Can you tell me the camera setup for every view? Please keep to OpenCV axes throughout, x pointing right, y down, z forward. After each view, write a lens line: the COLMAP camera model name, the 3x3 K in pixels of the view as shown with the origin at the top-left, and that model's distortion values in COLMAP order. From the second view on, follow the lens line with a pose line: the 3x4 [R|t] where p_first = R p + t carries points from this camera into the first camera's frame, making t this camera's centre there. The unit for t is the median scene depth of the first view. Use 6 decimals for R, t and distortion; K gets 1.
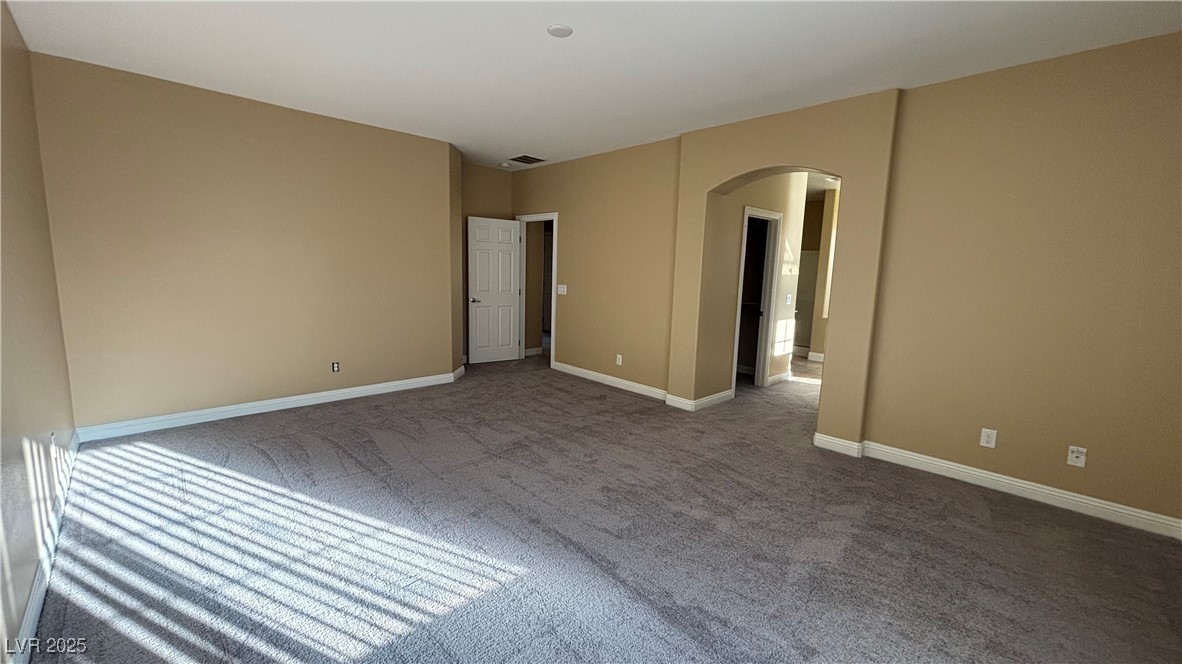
lens RADIAL K [[470.6, 0, 589.7], [0, 470.6, 329.5], [0, 0, 1]] dist [0.022340, 0.000570]
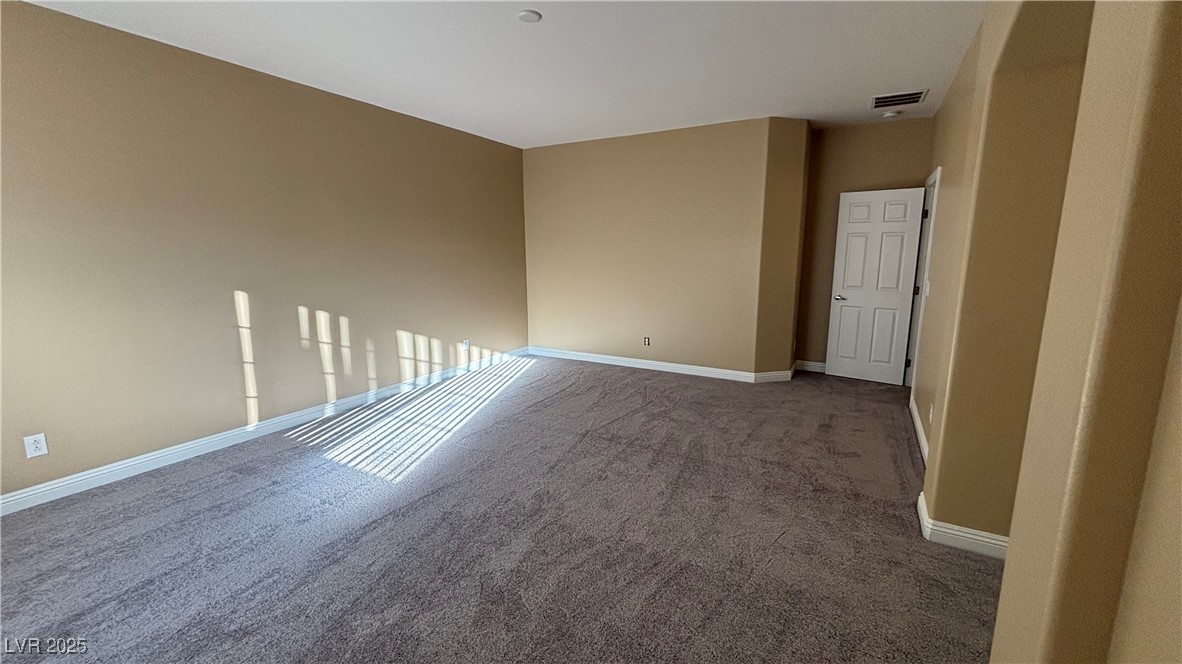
lens RADIAL K [[470.6, 0, 593.8], [0, 470.6, 334.2], [0, 0, 1]] dist [0.022340, 0.000570]
pose [[0.290946, 0.134690, -0.947211, 0.560397], [-0.122354, 0.987150, 0.102787, -0.045508], [0.948883, 0.085990, 0.303687, 0.505594]]
